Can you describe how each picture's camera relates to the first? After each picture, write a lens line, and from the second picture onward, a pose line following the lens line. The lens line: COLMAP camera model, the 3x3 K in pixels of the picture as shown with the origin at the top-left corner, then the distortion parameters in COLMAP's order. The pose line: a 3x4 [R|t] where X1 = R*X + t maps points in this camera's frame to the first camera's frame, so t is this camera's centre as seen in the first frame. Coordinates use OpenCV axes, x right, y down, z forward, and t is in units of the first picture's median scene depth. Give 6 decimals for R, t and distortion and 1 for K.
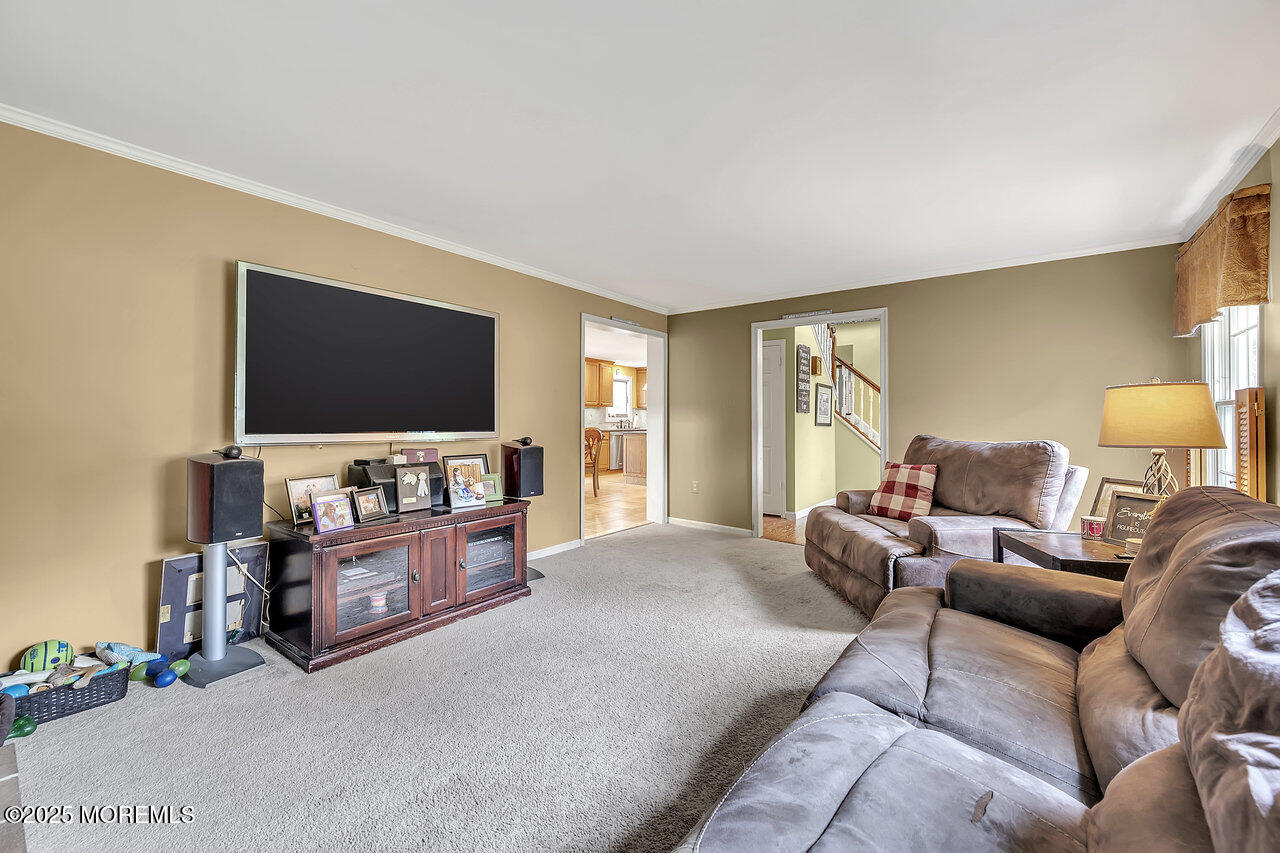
lens RADIAL K [[504.0, 0, 641.6], [0, 504.0, 418.4], [0, 0, 1]] dist [-0.002286, 0.000782]
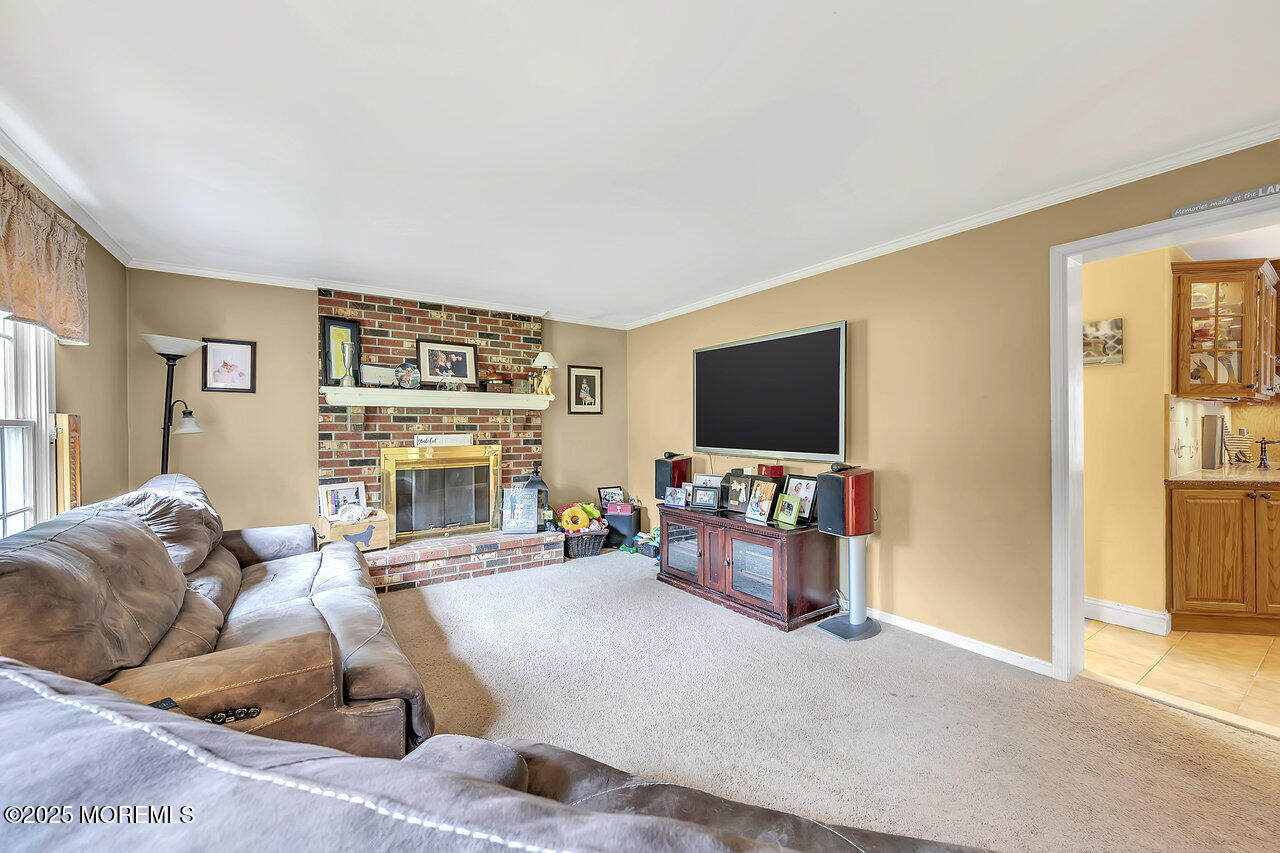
lens RADIAL K [[504.0, 0, 644.9], [0, 504.0, 430.1], [0, 0, 1]] dist [-0.002286, 0.000782]
pose [[-0.305800, 0.006209, -0.952075, 0.829817], [0.005321, 0.999974, 0.004812, -0.030861], [0.952081, -0.003595, -0.305825, 1.164585]]
